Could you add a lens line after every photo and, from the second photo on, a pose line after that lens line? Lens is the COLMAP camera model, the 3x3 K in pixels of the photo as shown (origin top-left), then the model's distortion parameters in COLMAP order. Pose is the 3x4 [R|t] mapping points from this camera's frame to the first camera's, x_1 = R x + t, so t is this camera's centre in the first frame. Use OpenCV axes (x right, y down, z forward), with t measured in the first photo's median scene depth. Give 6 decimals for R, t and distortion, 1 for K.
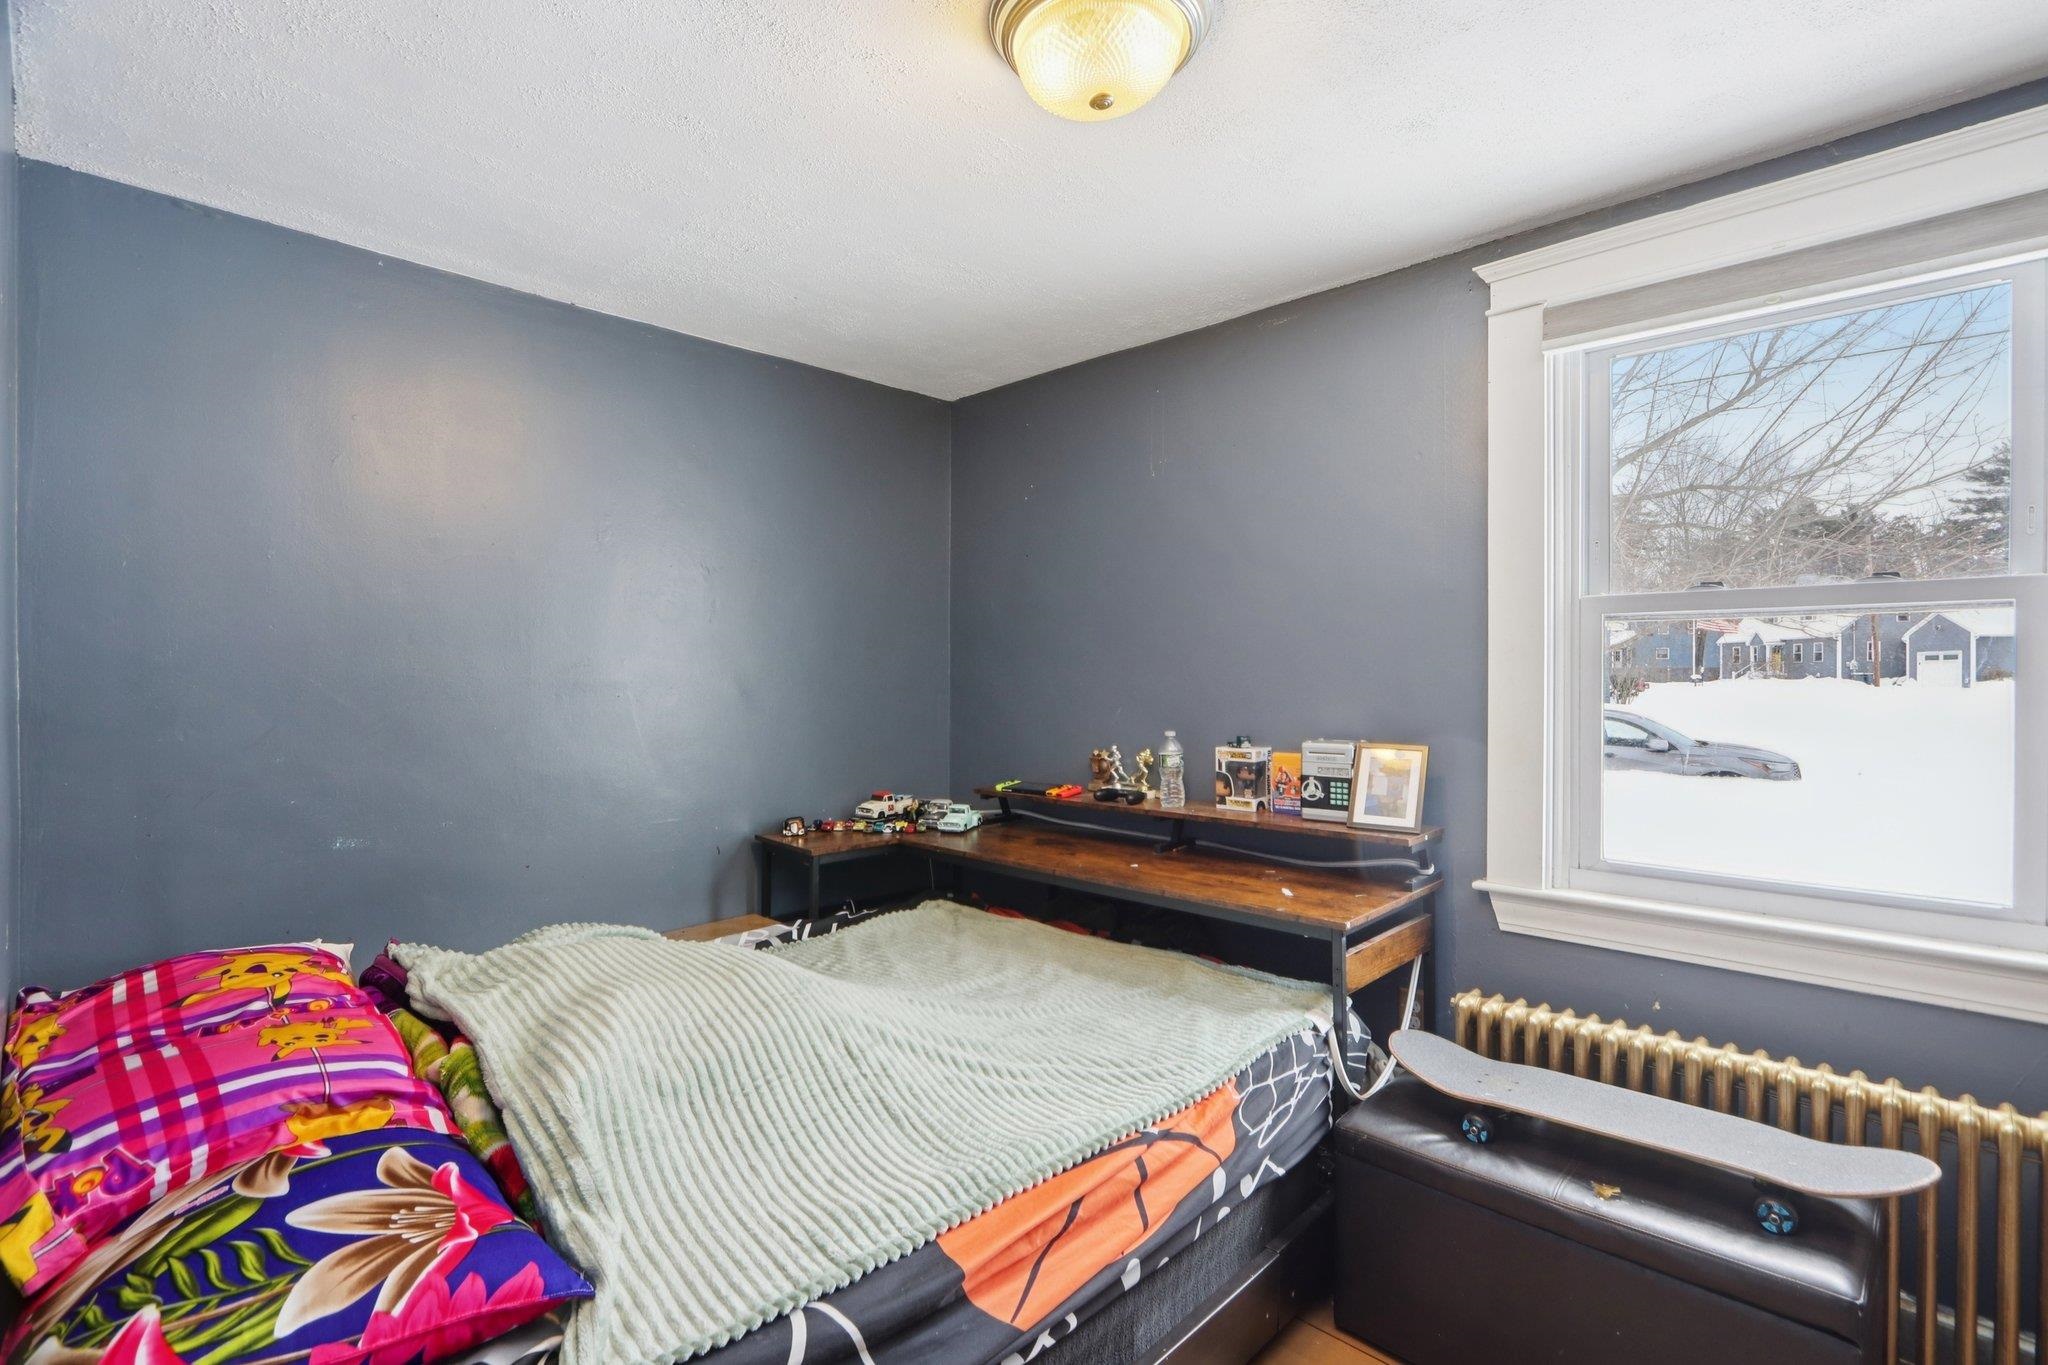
lens RADIAL K [[946.8, 0, 1024.7], [0, 946.8, 684.8], [0, 0, 1]] dist [-0.022420, 0.000163]
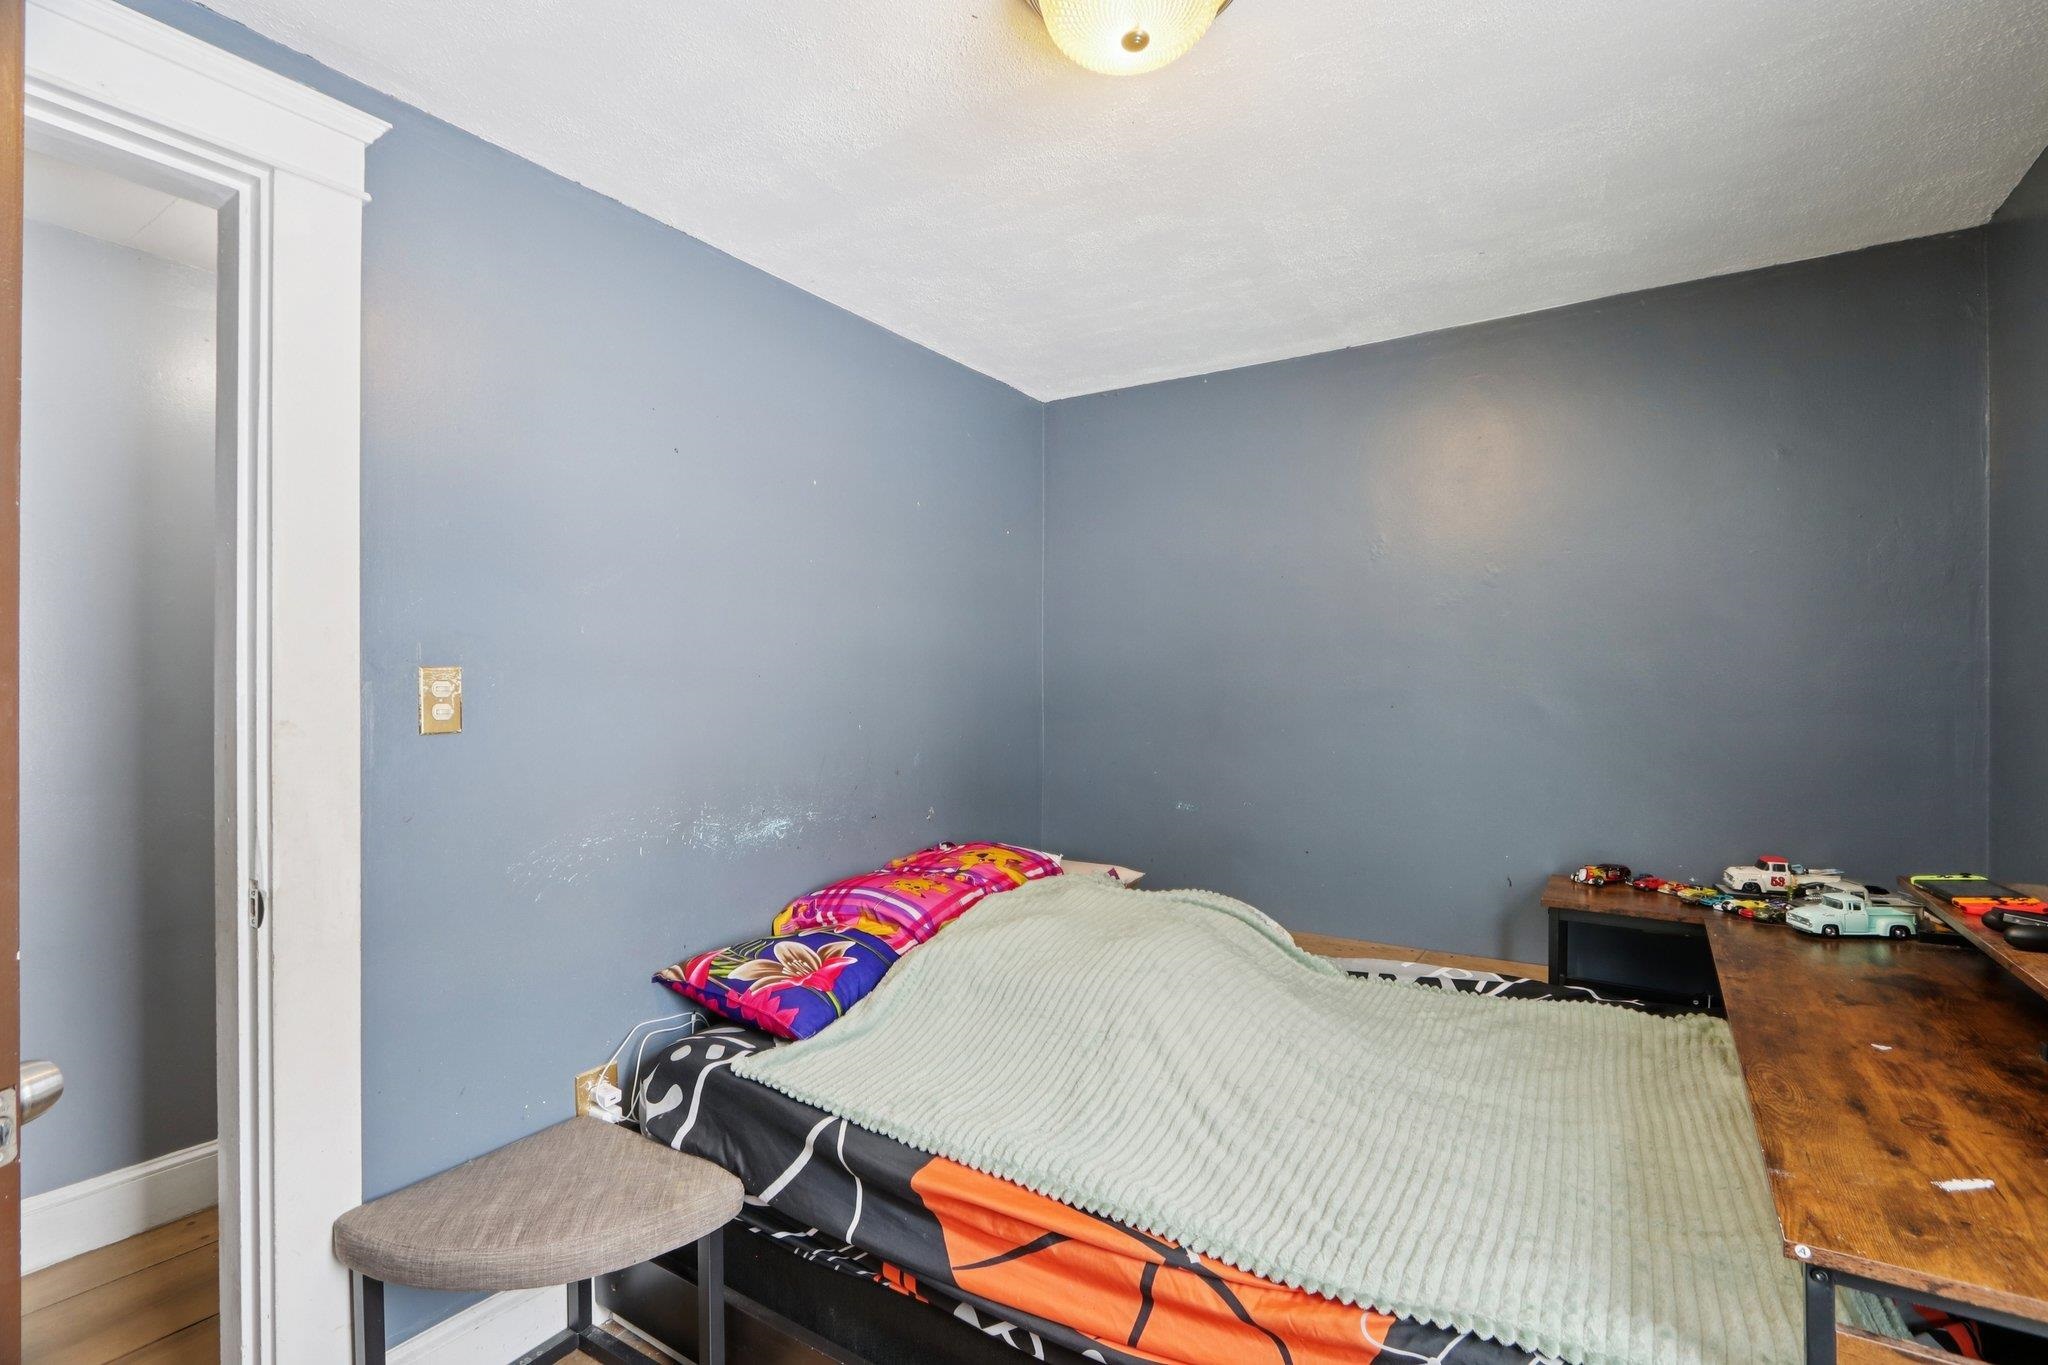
lens RADIAL K [[974.0, 0, 1023.4], [0, 974.0, 678.6], [0, 0, 1]] dist [-0.019068, 0.003062]
pose [[0.177441, -0.003268, -0.984126, 0.966141], [-0.010094, 0.999936, -0.005141, -0.015297], [0.984080, 0.010846, 0.177397, 0.738415]]
